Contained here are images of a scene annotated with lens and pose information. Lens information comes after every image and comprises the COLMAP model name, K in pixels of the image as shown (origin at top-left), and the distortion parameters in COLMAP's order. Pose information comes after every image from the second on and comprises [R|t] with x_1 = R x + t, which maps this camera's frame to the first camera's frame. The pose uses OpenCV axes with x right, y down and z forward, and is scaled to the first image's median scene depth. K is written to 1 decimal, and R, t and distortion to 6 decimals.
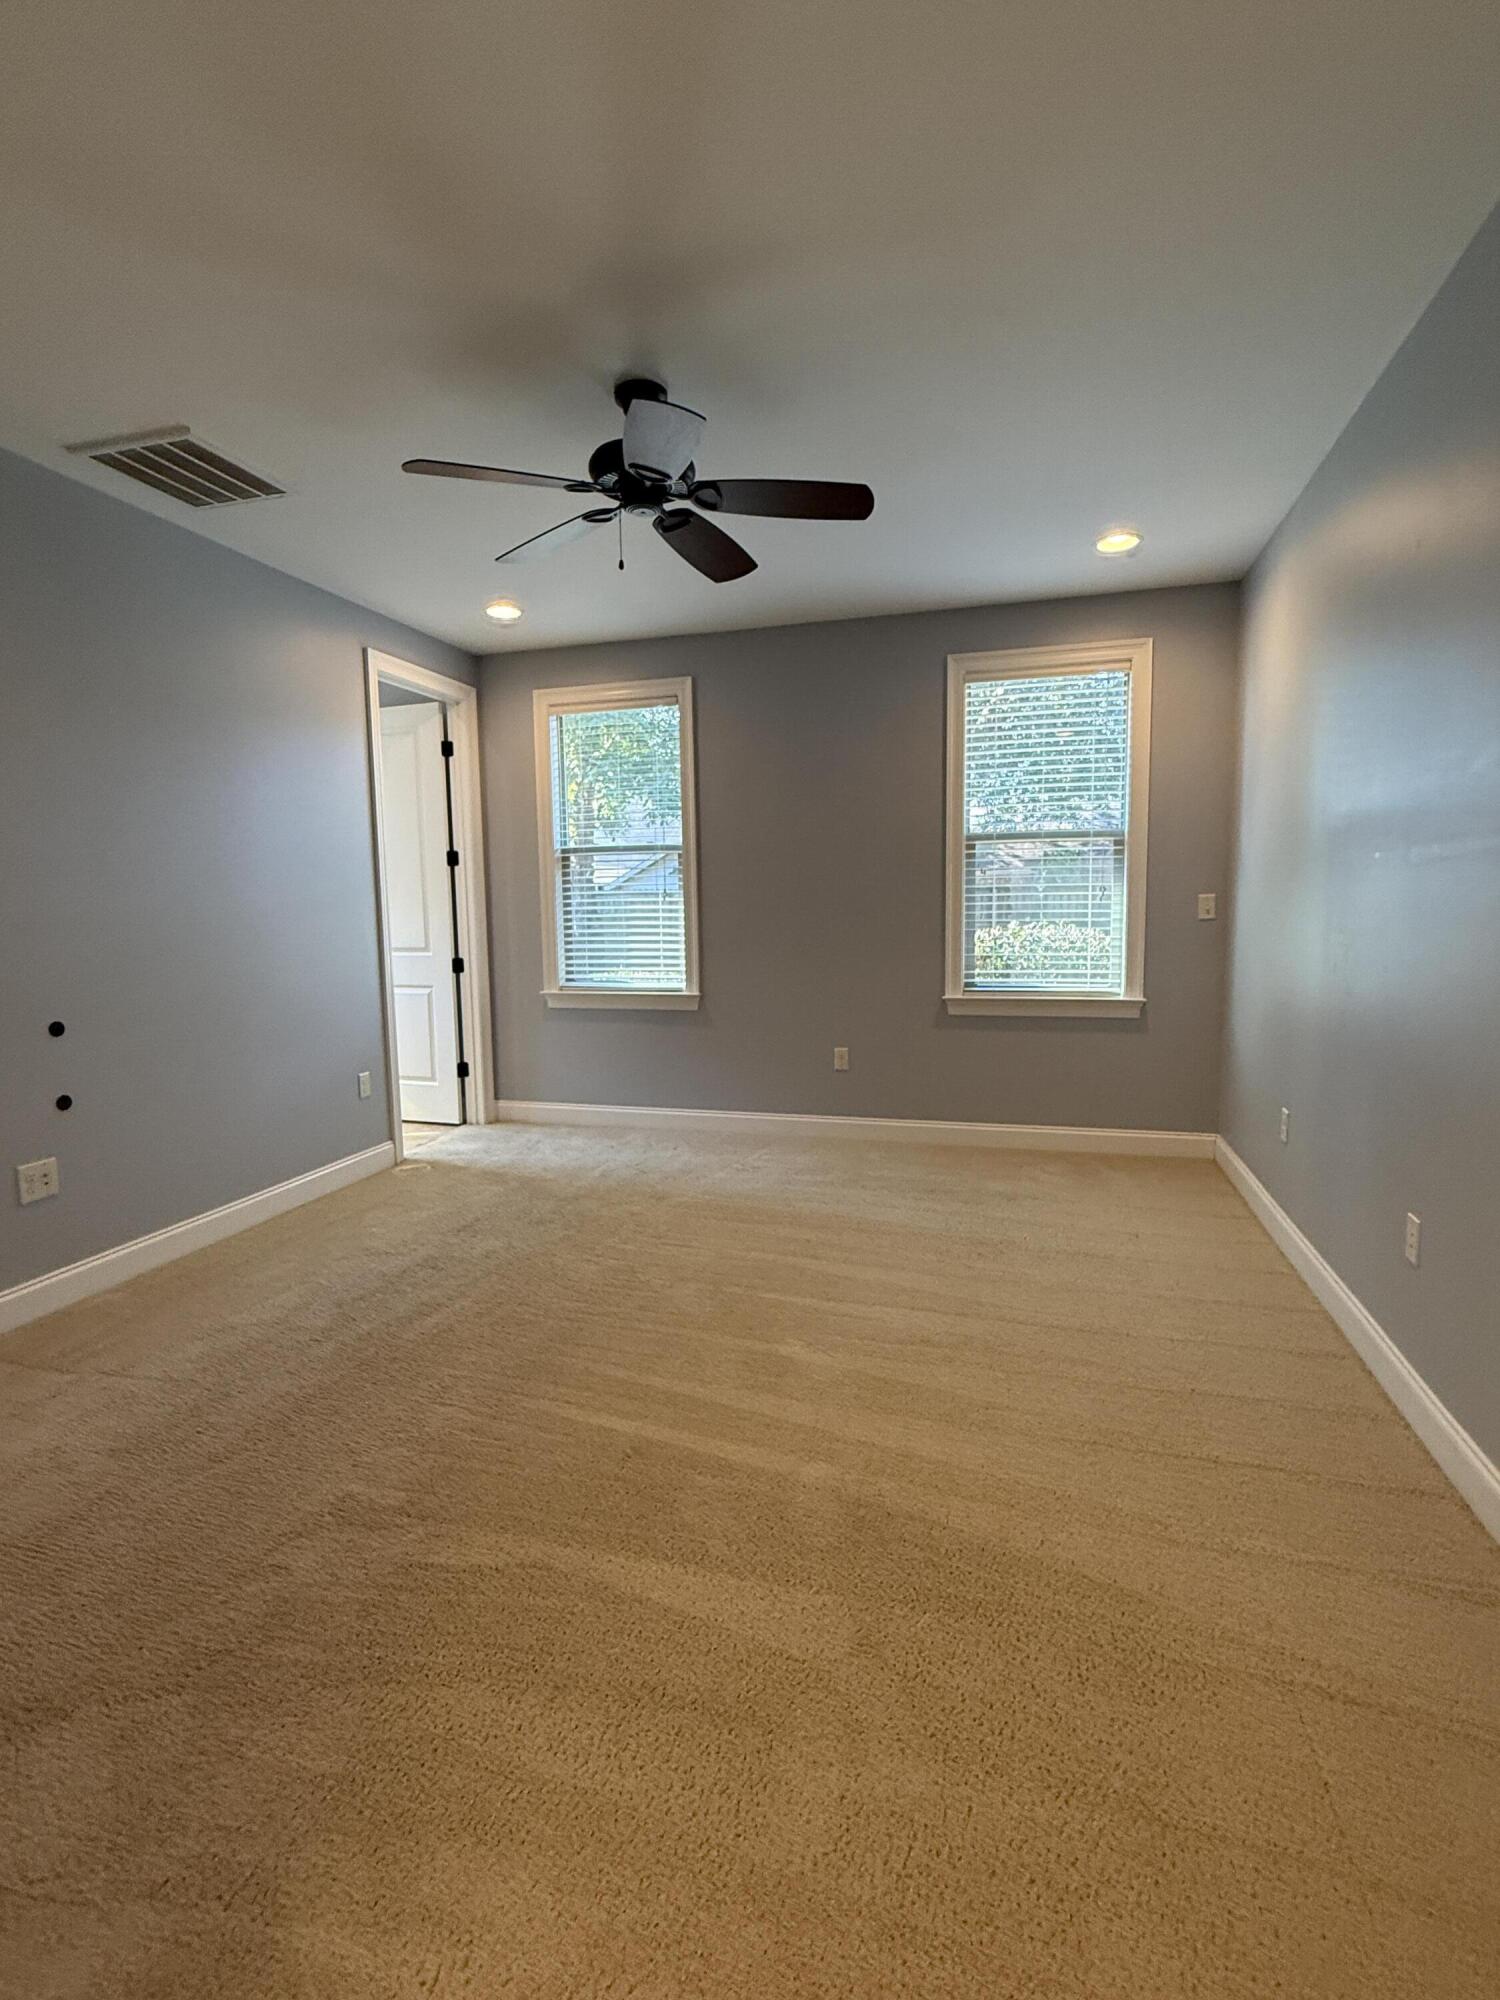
lens RADIAL K [[956.2, 0, 749.0], [0, 956.2, 995.8], [0, 0, 1]] dist [-0.002988, -0.000593]
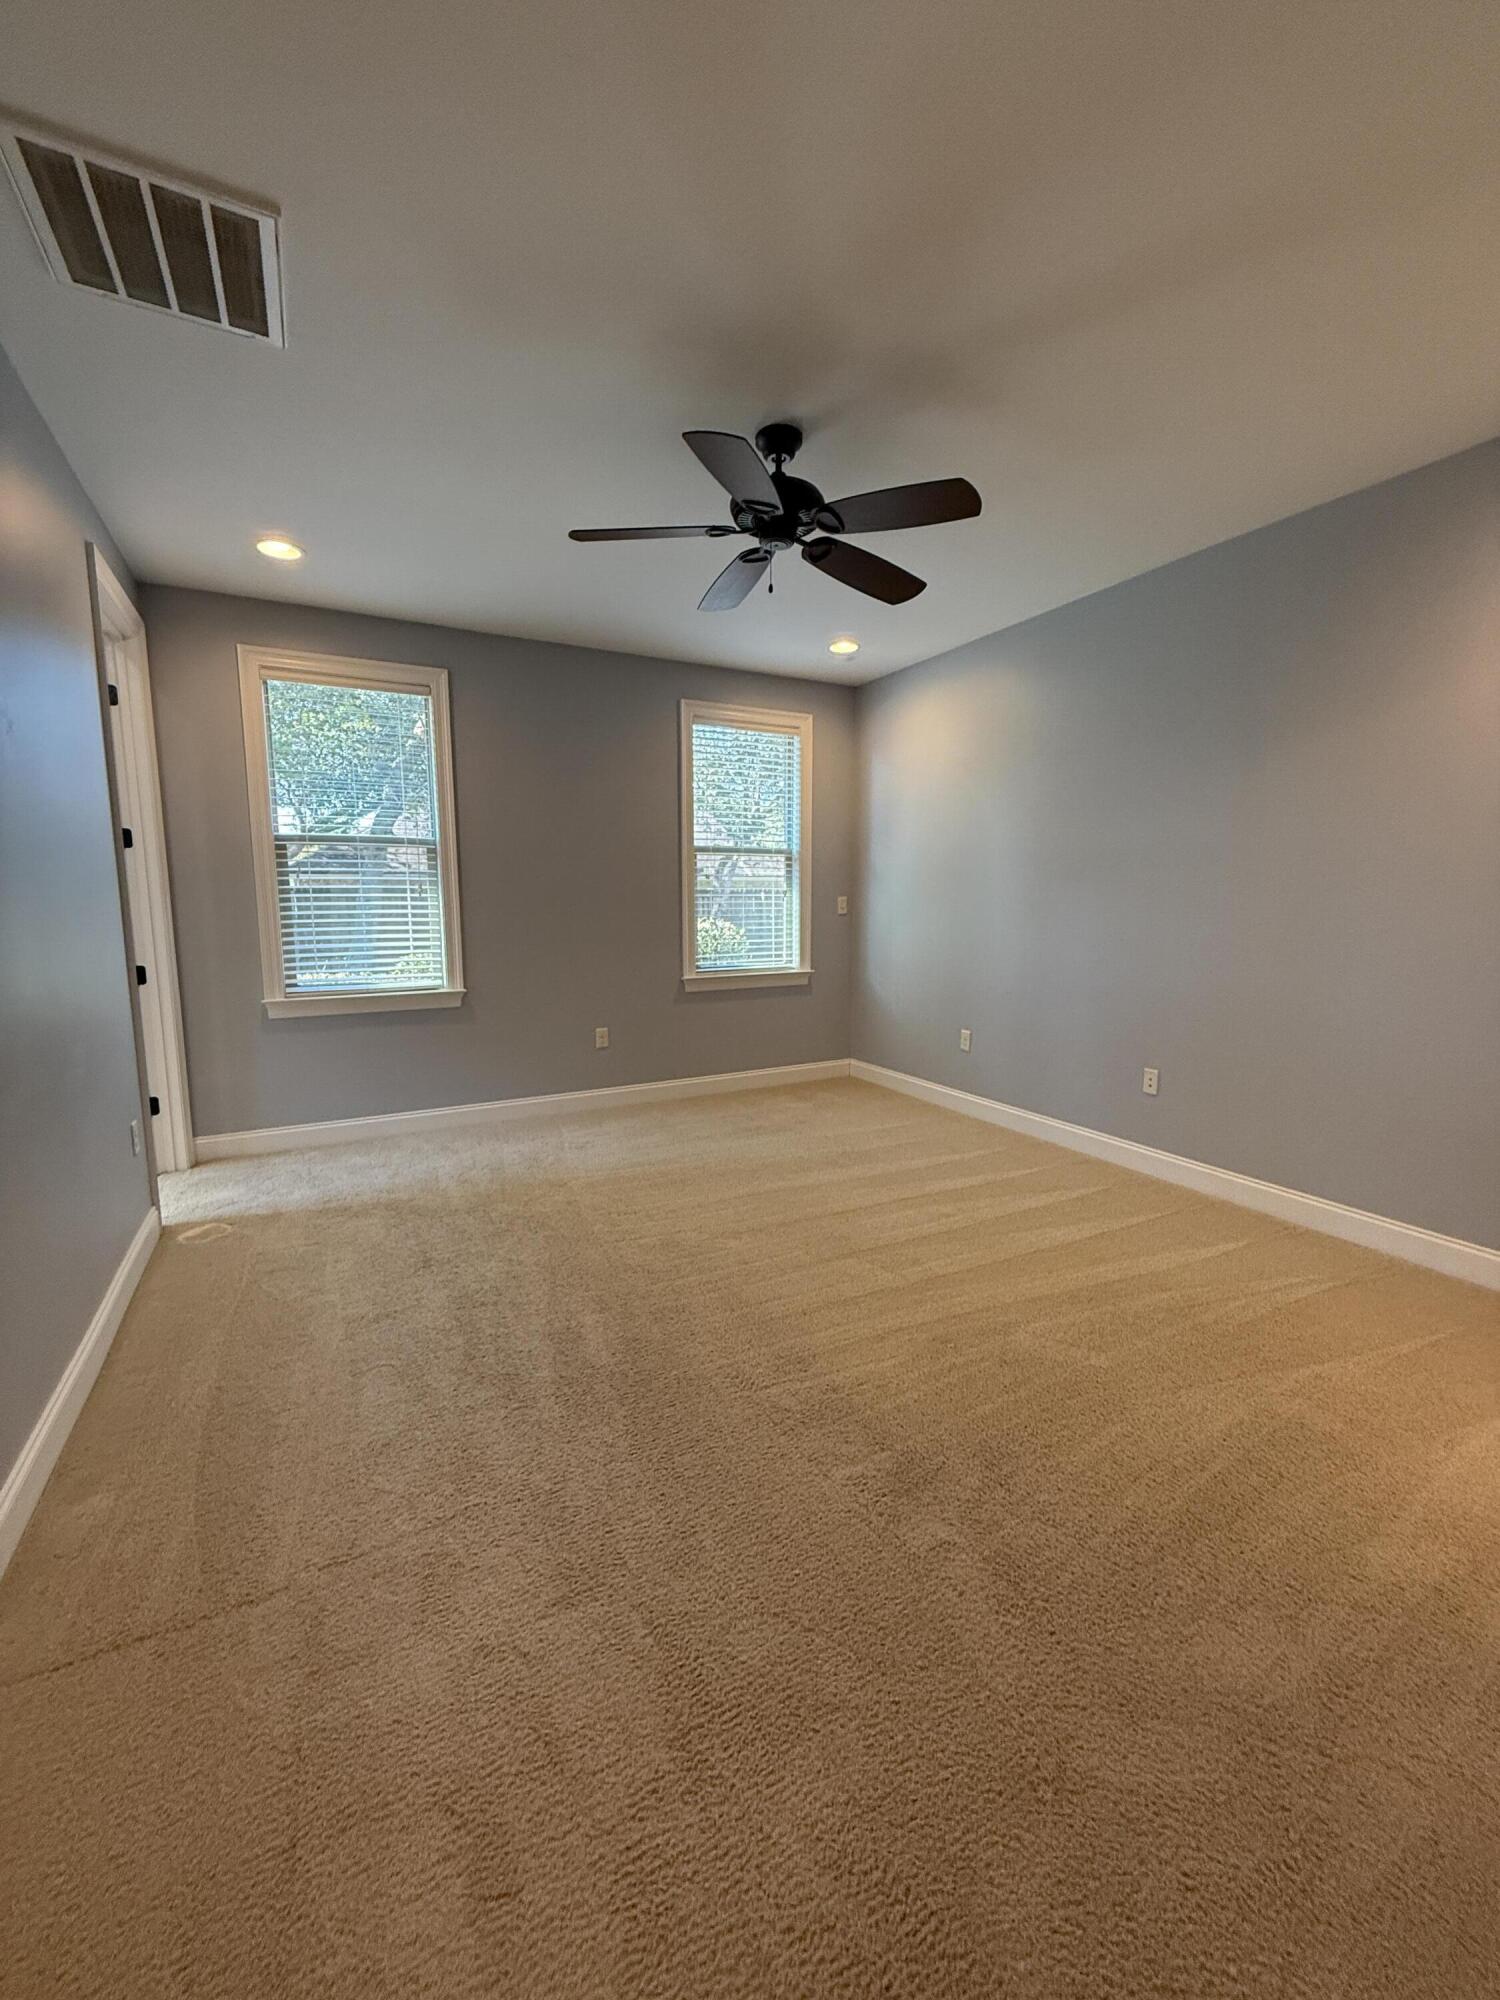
lens RADIAL K [[798.5, 0, 761.3], [0, 798.5, 997.7], [0, 0, 1]] dist [0.000142, 0.000414]
pose [[0.715044, -0.075542, 0.694986, -0.447444], [0.060548, 0.997101, 0.046085, -0.014973], [-0.696453, 0.009127, 0.717545, 0.193485]]
